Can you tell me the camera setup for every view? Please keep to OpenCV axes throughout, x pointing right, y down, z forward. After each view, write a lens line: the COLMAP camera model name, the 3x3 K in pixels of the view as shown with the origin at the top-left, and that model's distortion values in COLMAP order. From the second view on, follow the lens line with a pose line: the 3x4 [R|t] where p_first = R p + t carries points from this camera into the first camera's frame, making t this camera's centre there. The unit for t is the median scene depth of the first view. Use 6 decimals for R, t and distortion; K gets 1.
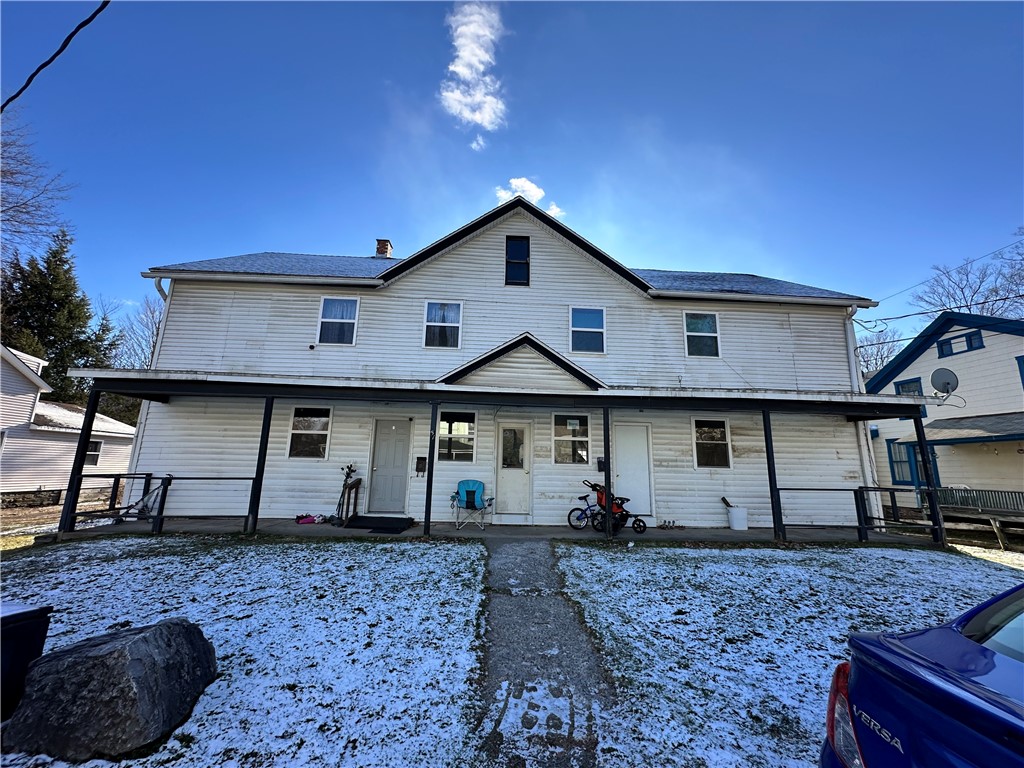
lens RADIAL K [[411.4, 0, 513.8], [0, 411.4, 381.2], [0, 0, 1]] dist [-0.000514, -0.000353]
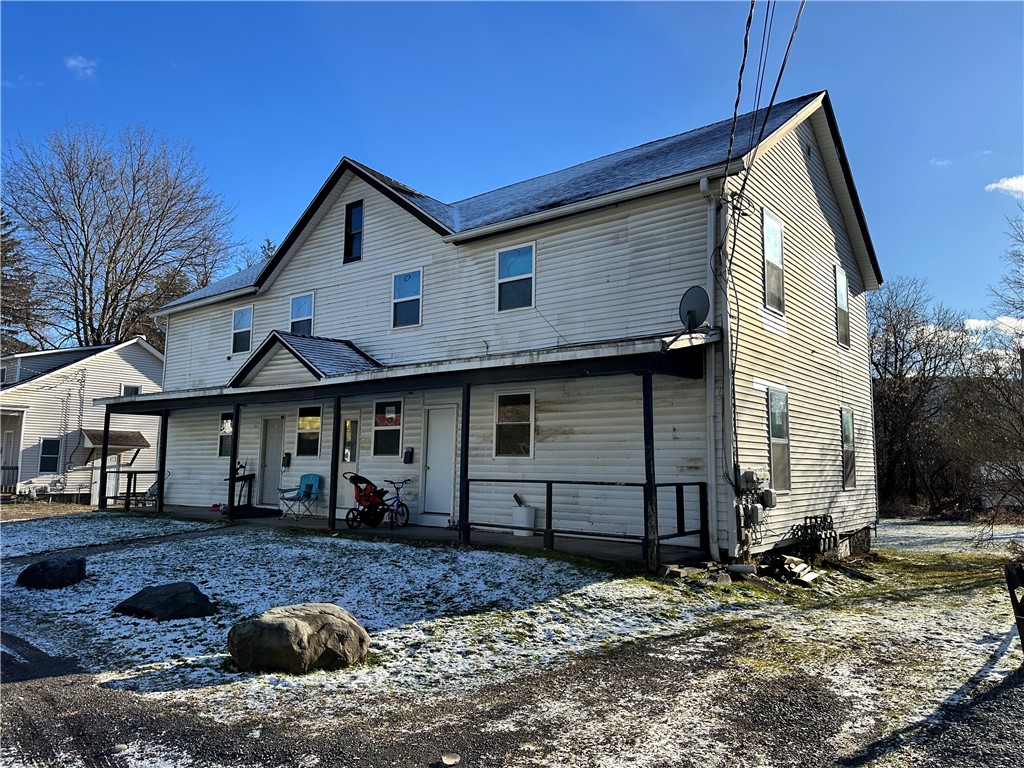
lens RADIAL K [[709.1, 0, 512.5], [0, 709.1, 385.1], [0, 0, 1]] dist [0.111821, -0.001197]
pose [[0.749052, -0.086435, -0.656849, 1.343549], [0.141910, 0.989374, 0.031638, 0.036147], [0.647135, -0.116913, 0.753358, 0.017909]]
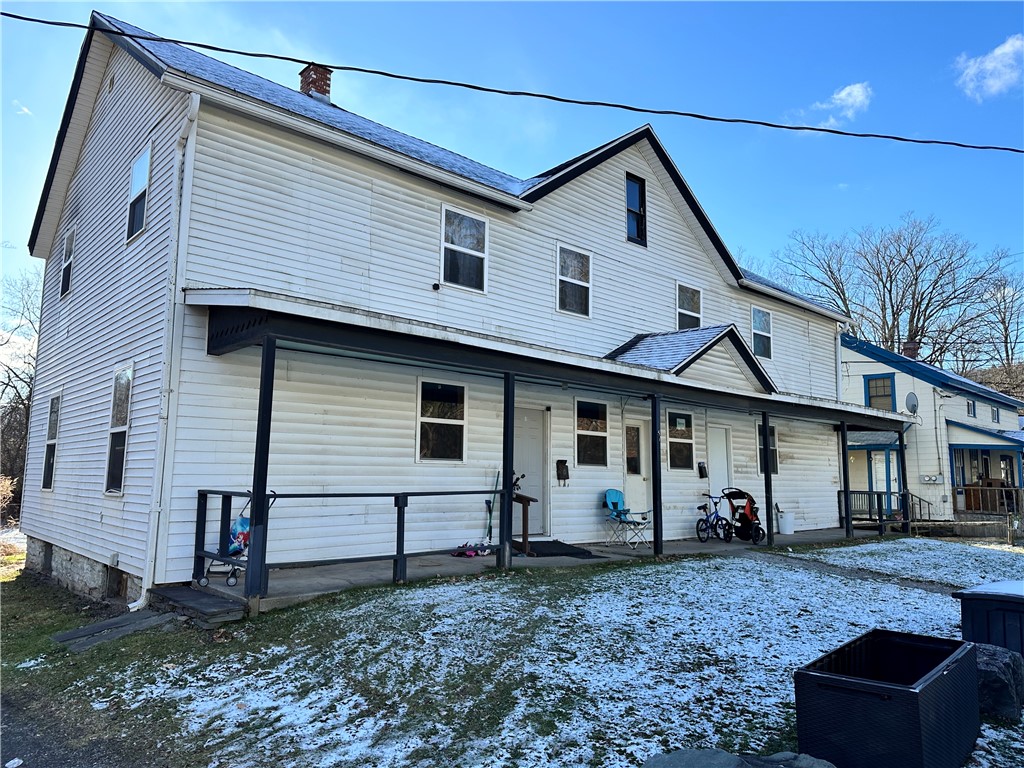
lens RADIAL K [[709.1, 0, 506.7], [0, 709.1, 384.1], [0, 0, 1]] dist [0.111821, -0.001197]
pose [[0.779892, 0.073835, 0.621544, -1.062786], [-0.131039, 0.990273, 0.046787, -0.000005], [-0.612044, -0.117935, 0.781981, 0.063418]]
